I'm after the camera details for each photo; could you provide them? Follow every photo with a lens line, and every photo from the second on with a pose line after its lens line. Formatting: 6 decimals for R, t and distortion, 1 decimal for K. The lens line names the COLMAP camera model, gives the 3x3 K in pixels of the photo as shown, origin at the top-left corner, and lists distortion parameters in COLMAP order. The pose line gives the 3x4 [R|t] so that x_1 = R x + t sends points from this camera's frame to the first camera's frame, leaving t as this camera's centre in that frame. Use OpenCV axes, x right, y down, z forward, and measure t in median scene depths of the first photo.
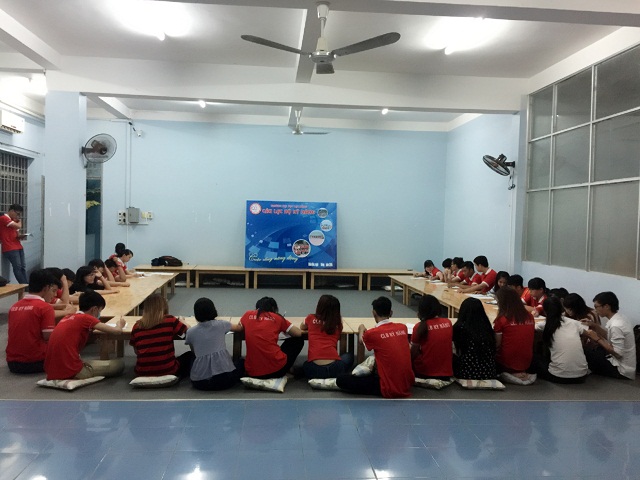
lens RADIAL K [[548.1, 0, 319.6], [0, 548.1, 239.6], [0, 0, 1]] dist [0.064575, -0.003648]
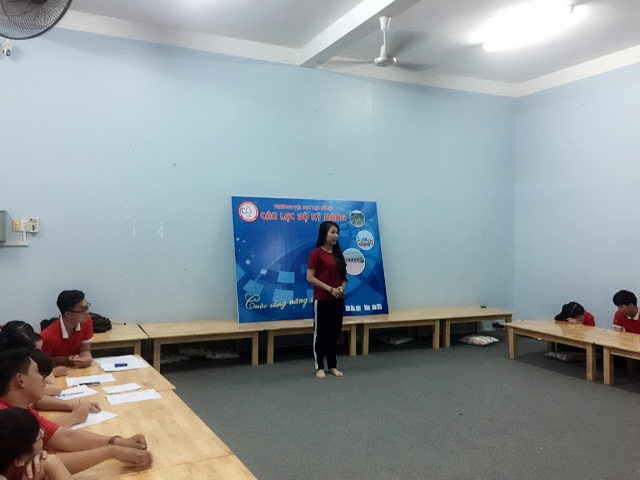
lens RADIAL K [[548.1, 0, 319.4], [0, 548.1, 237.5], [0, 0, 1]] dist [0.064575, -0.003648]
pose [[0.938204, -0.017420, 0.345645, -0.241409], [0.025990, 0.999459, -0.020176, -0.018140], [-0.345106, 0.027912, 0.938149, 0.469466]]
